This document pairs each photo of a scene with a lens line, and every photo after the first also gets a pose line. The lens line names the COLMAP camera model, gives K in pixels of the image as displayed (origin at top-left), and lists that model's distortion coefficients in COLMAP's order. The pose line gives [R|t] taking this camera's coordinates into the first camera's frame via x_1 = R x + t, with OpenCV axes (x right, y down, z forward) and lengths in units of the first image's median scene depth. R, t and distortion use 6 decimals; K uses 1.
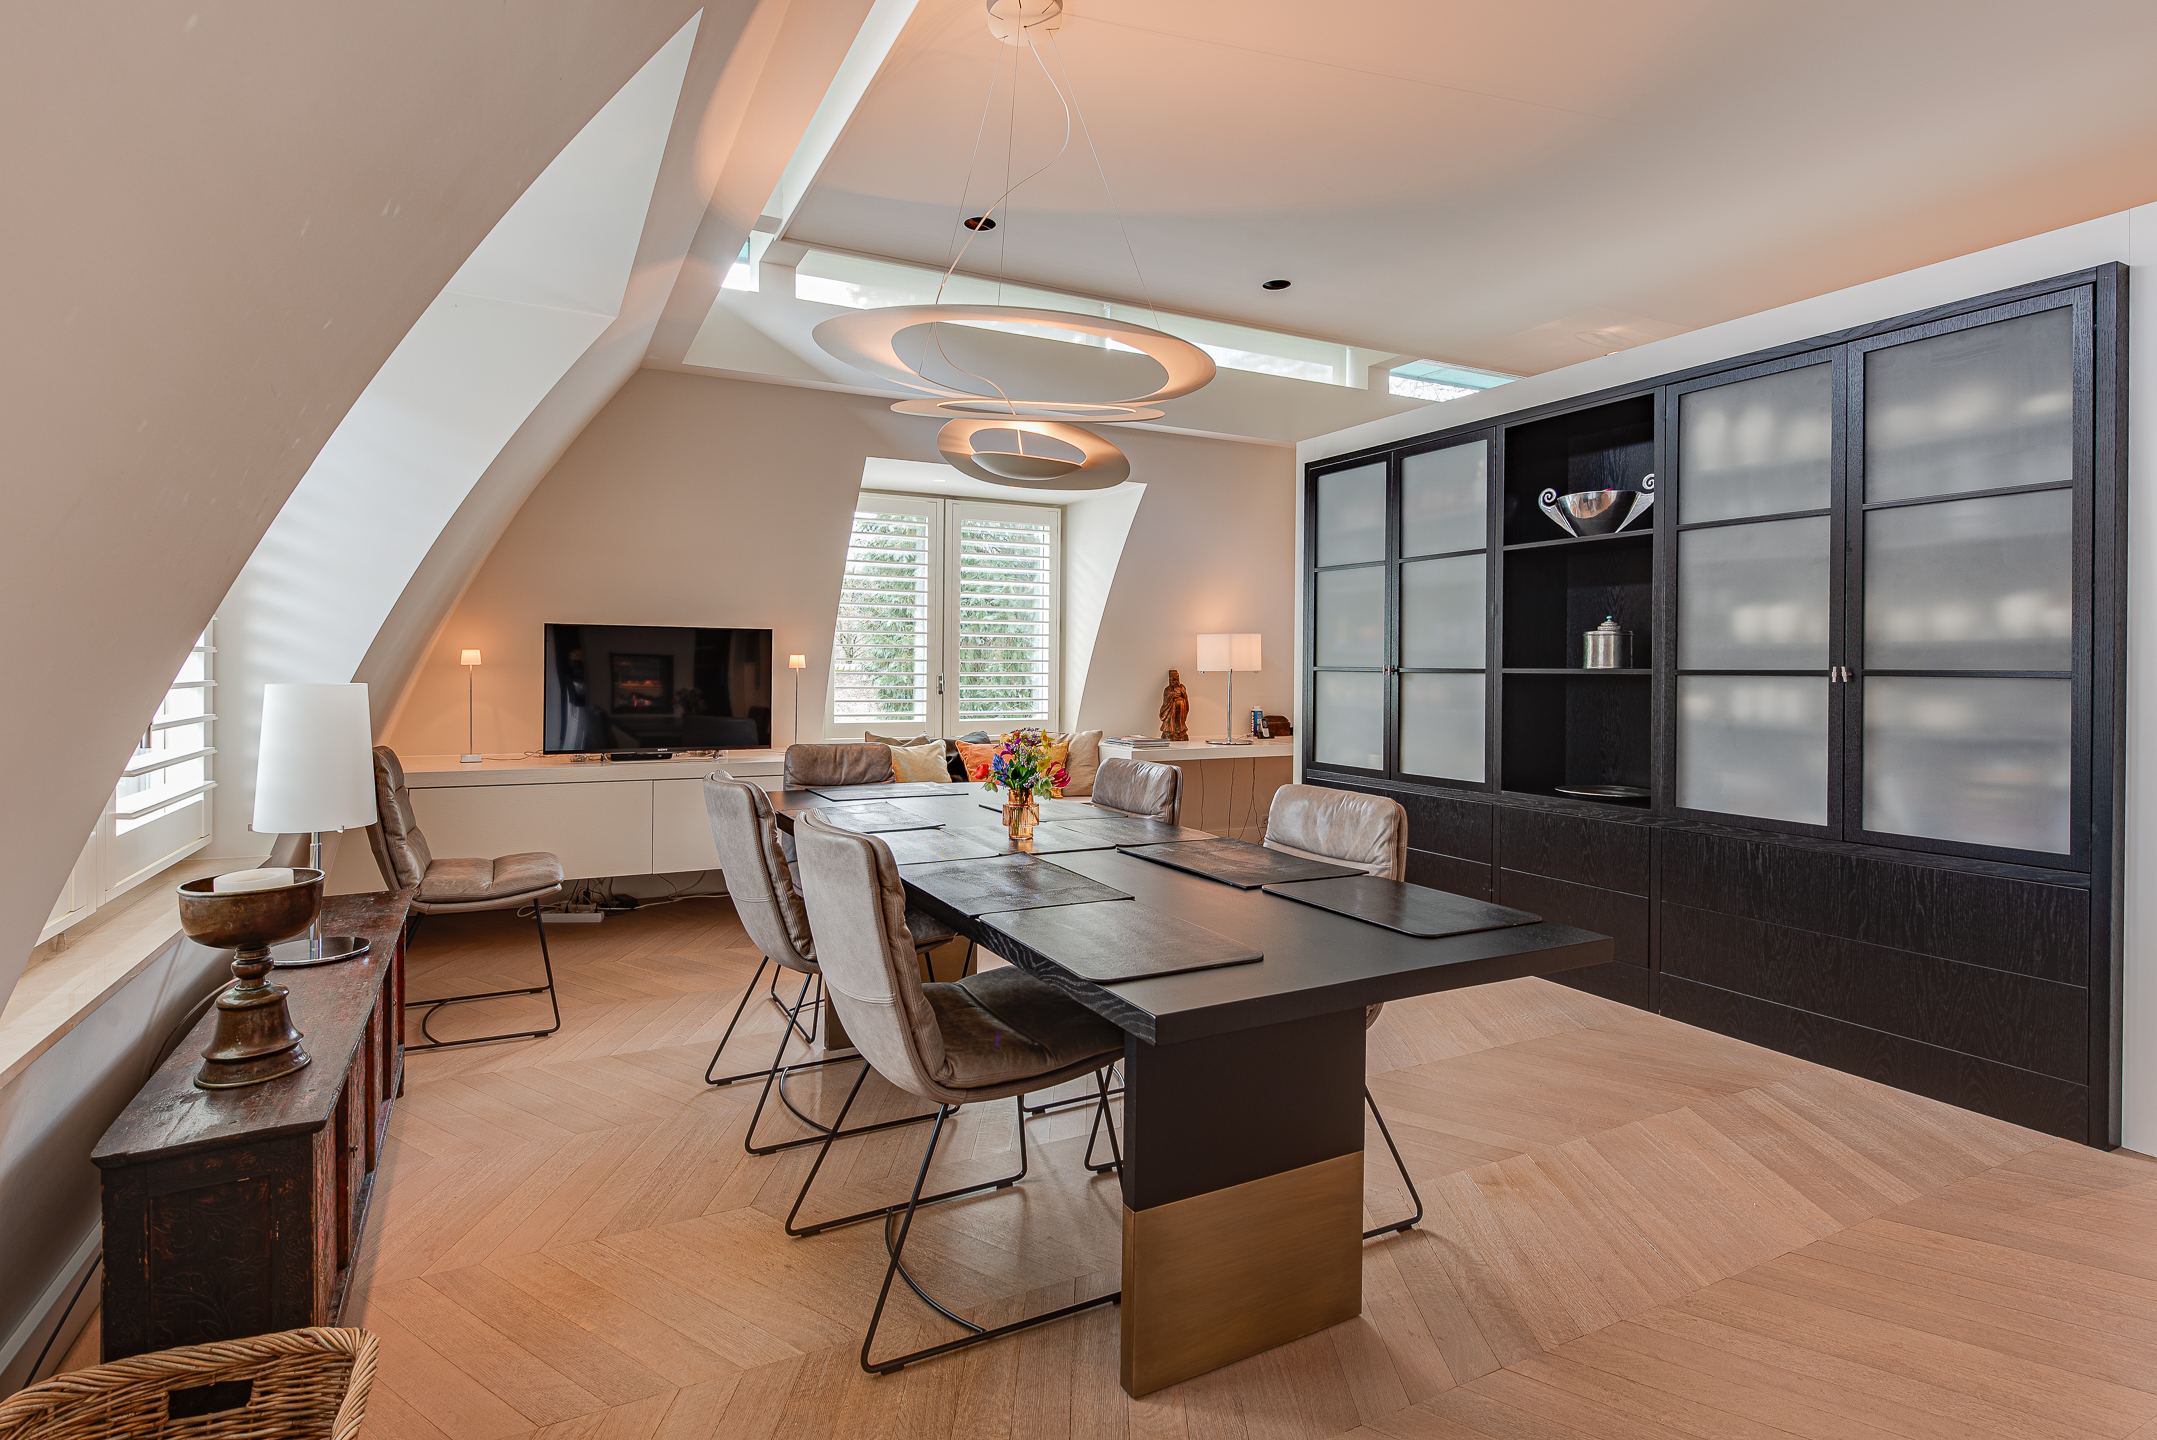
lens RADIAL K [[1026.0, 0, 1032.5], [0, 1026.0, 670.0], [0, 0, 1]] dist [-0.004975, 0.000887]
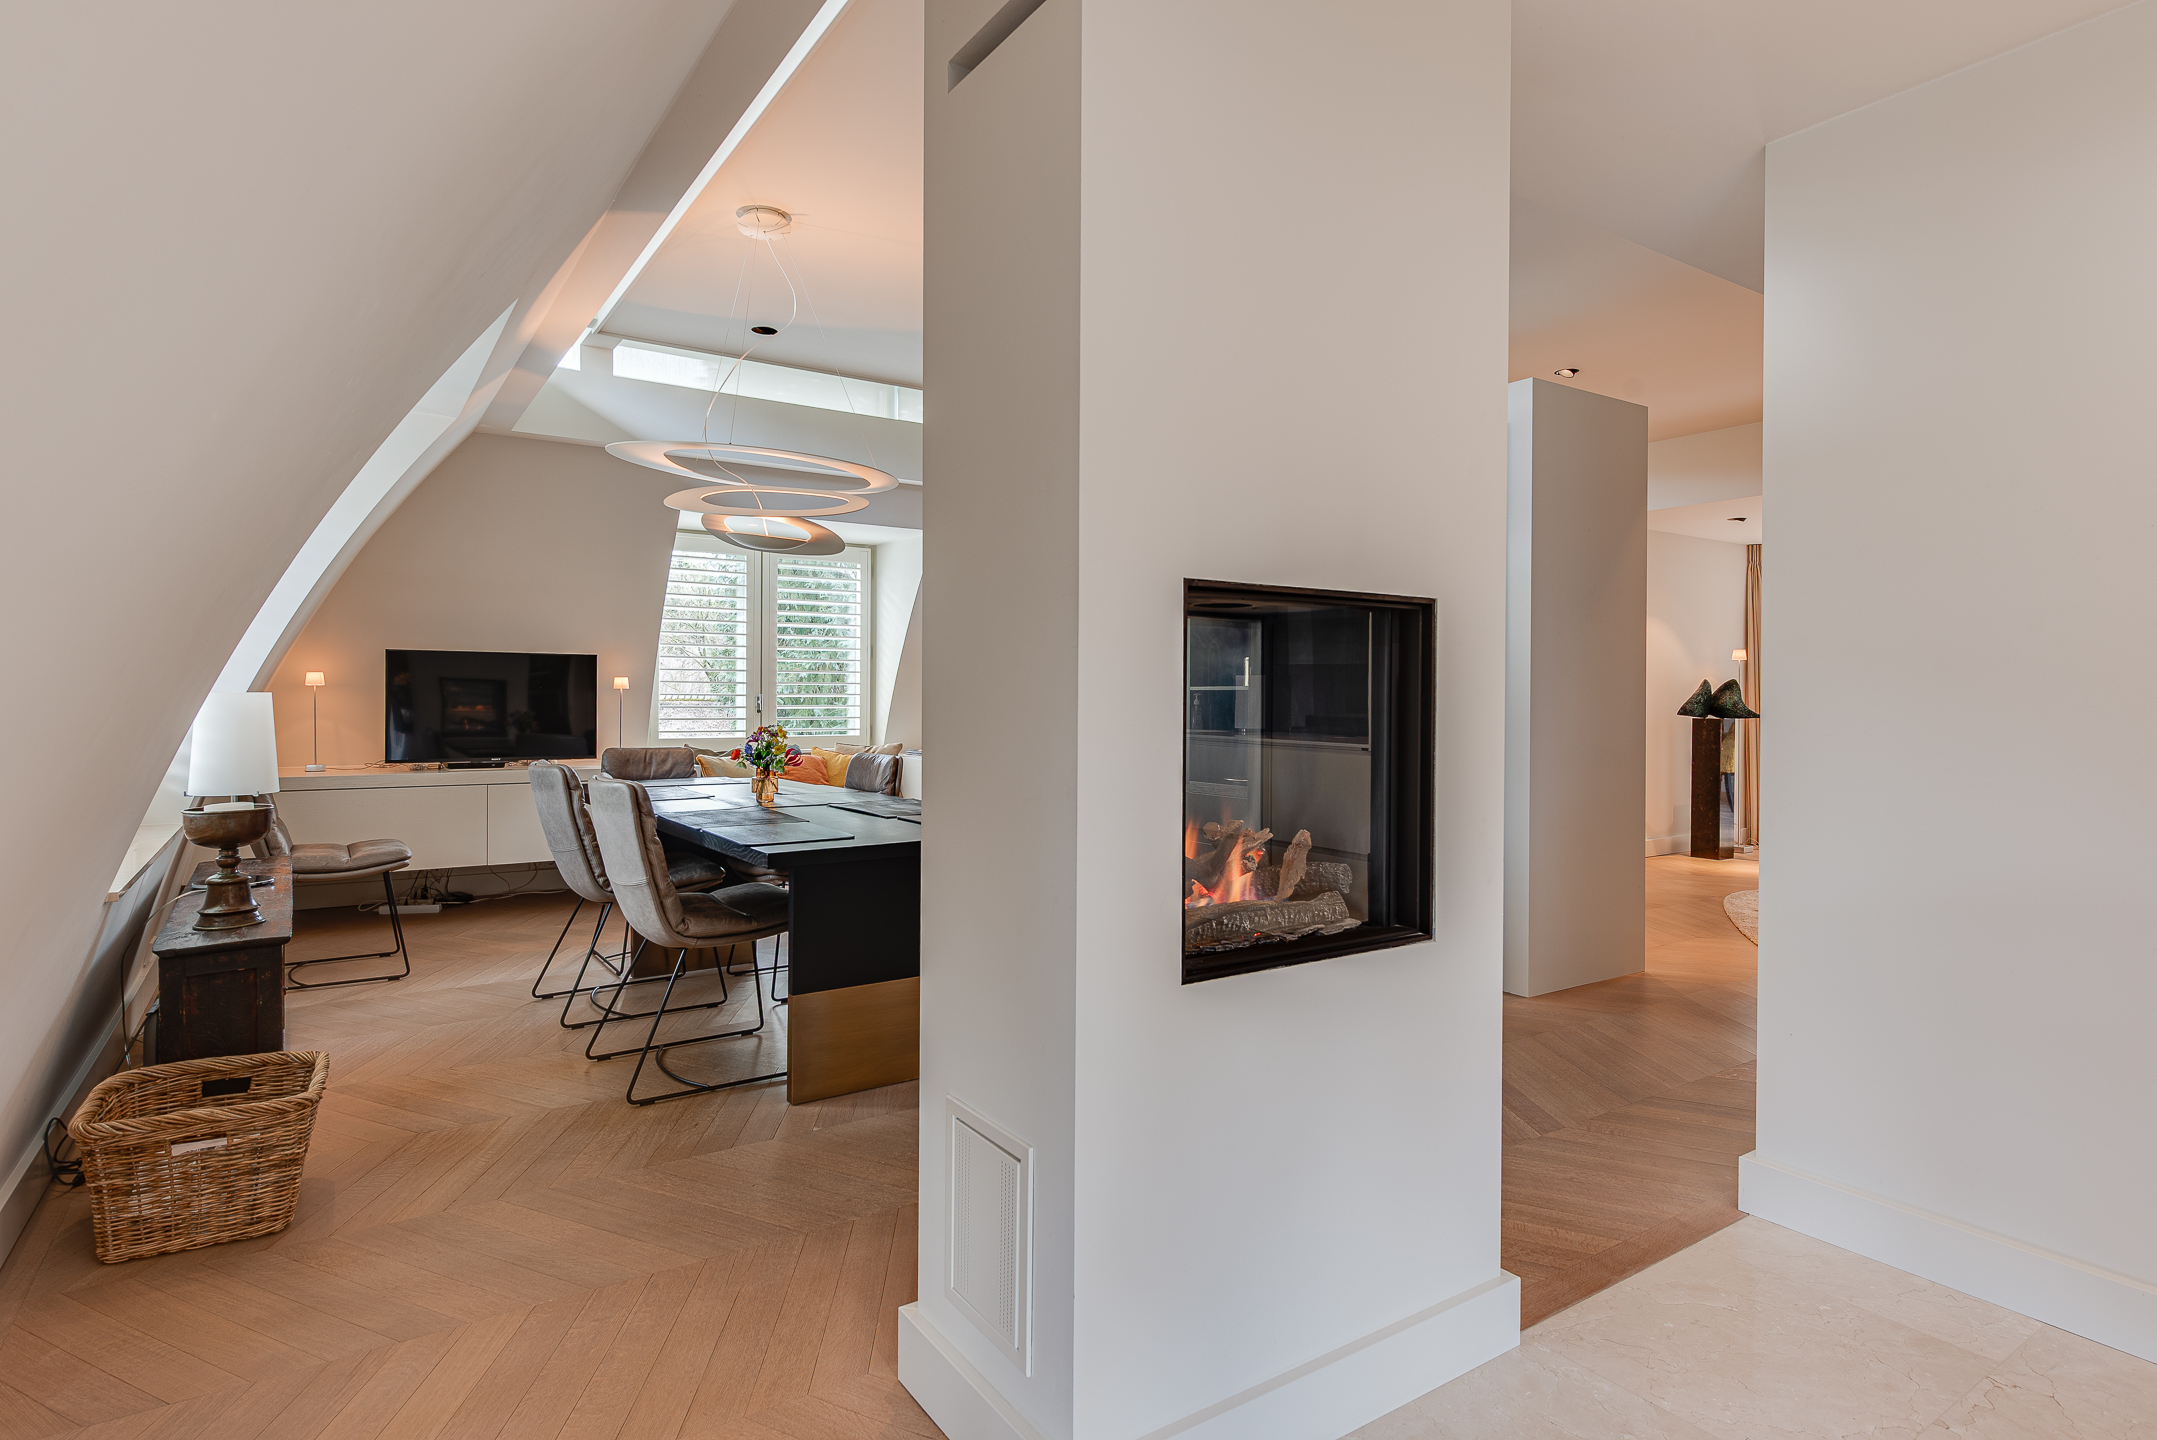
lens RADIAL K [[1106.8, 0, 1091.8], [0, 1106.8, 707.6], [0, 0, 1]] dist [-0.004721, -0.000934]
pose [[0.988972, -0.004302, 0.148040, 0.159724], [0.003374, 0.999973, 0.006515, 0.019224], [-0.148064, -0.005944, 0.988960, -0.443273]]
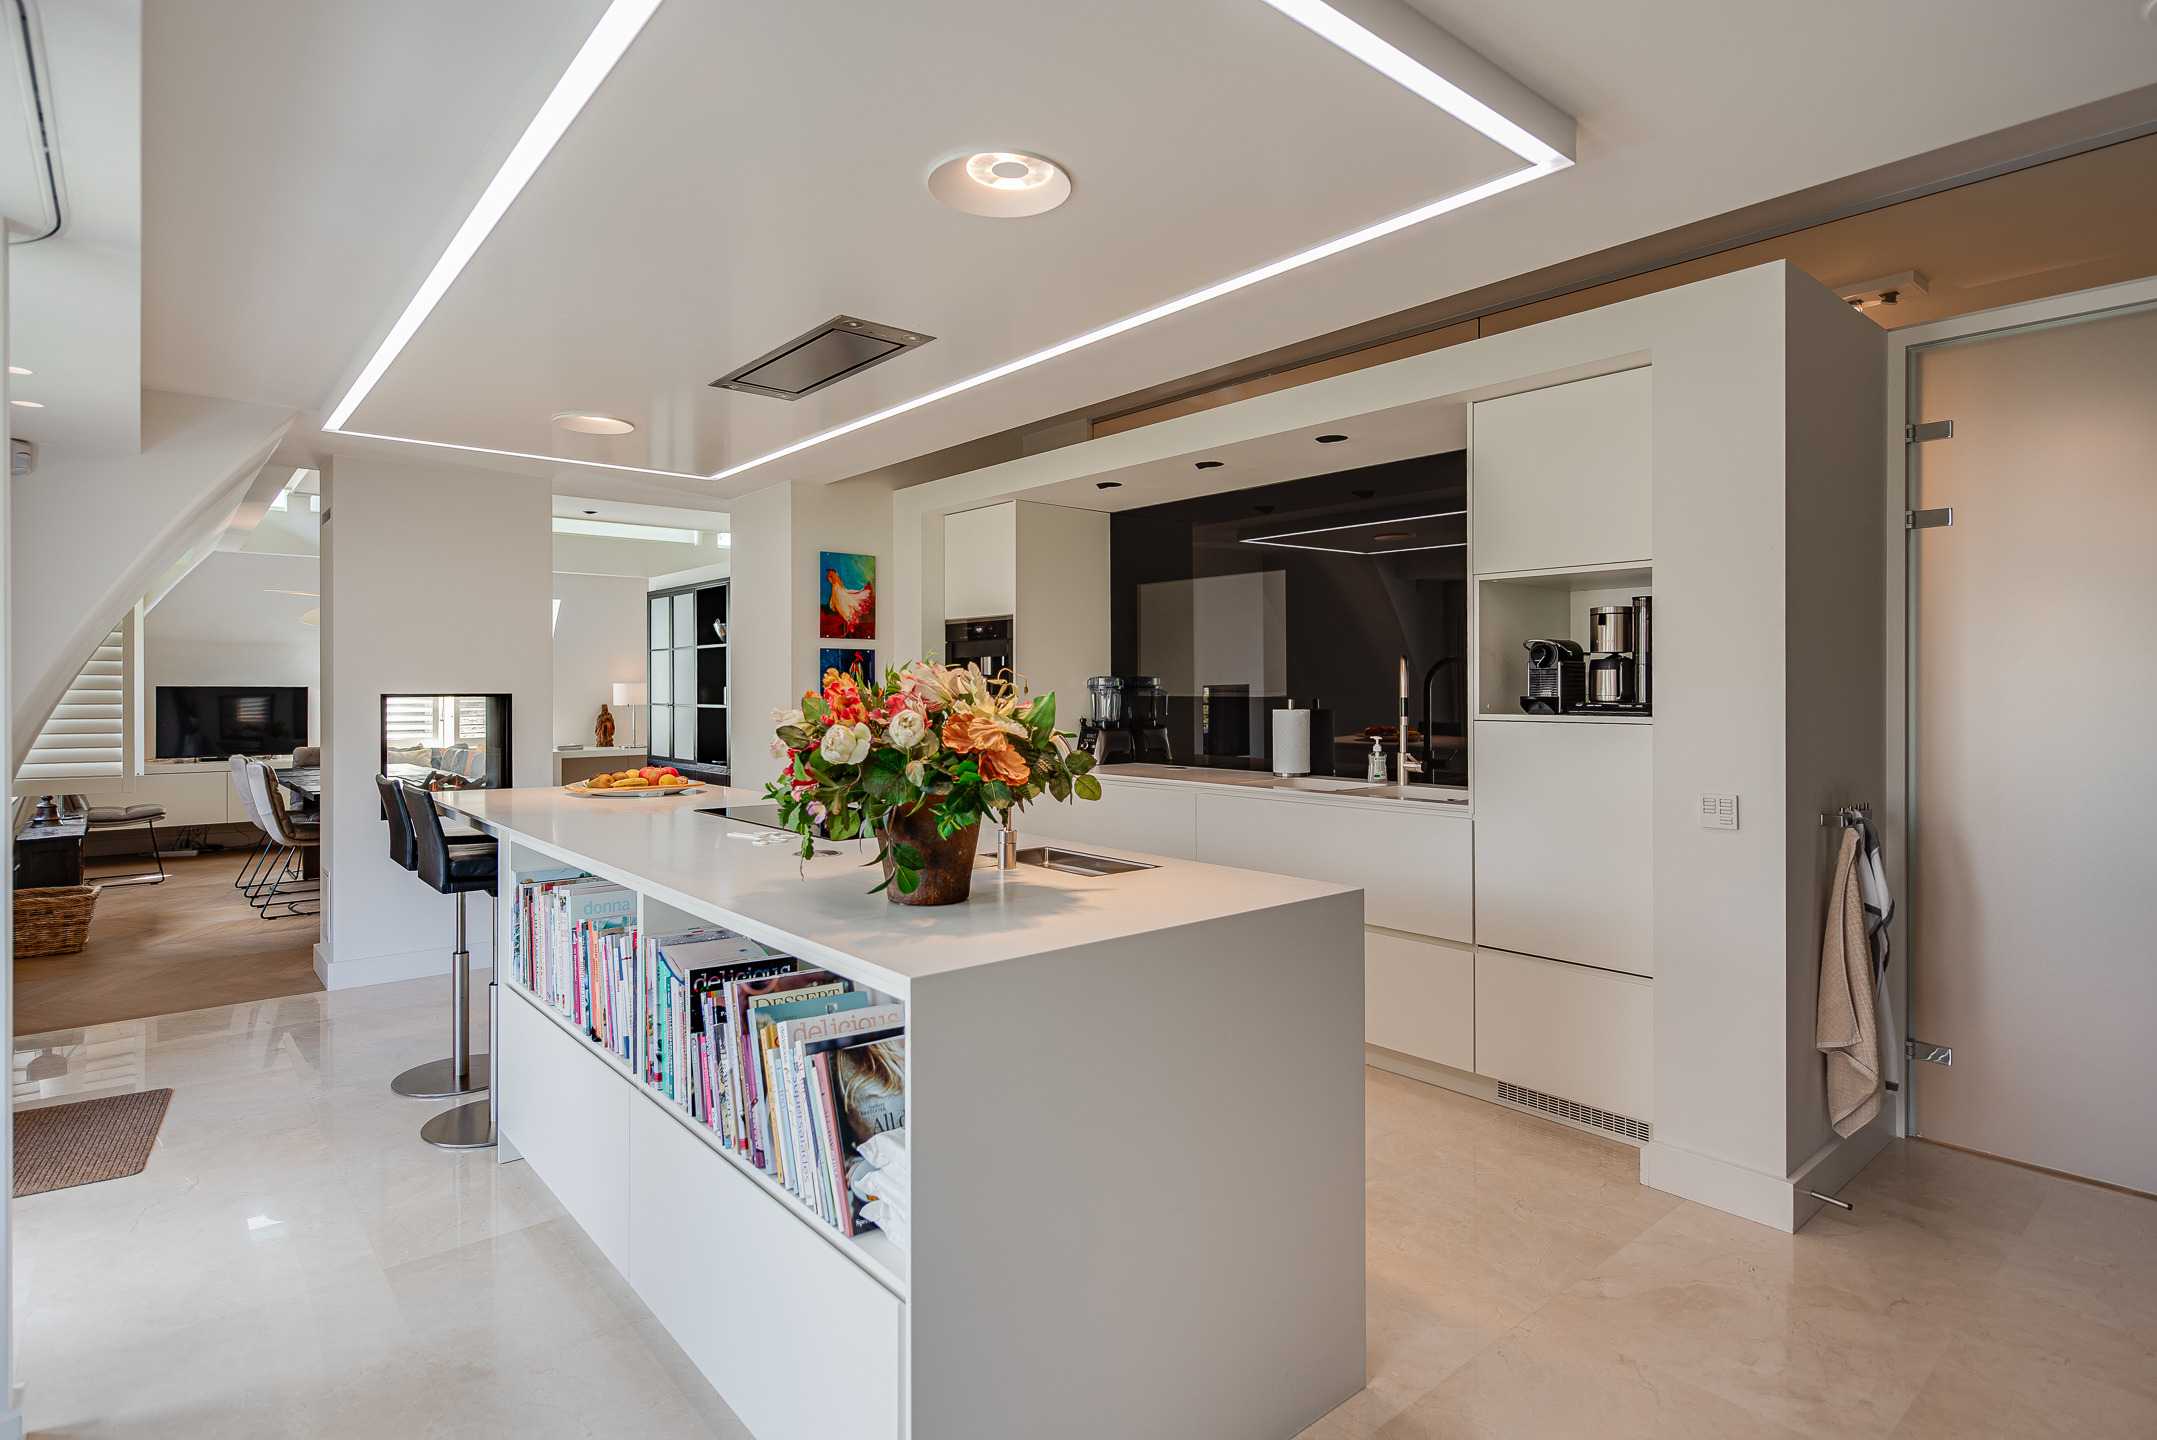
lens RADIAL K [[1092.6, 0, 1067.1], [0, 1092.6, 699.8], [0, 0, 1]] dist [0.001502, 0.000517]
pose [[0.971132, -0.011620, 0.238258, 0.815030], [0.010087, 0.999920, 0.007653, -0.026071], [-0.238328, -0.005029, 0.971172, -1.638505]]
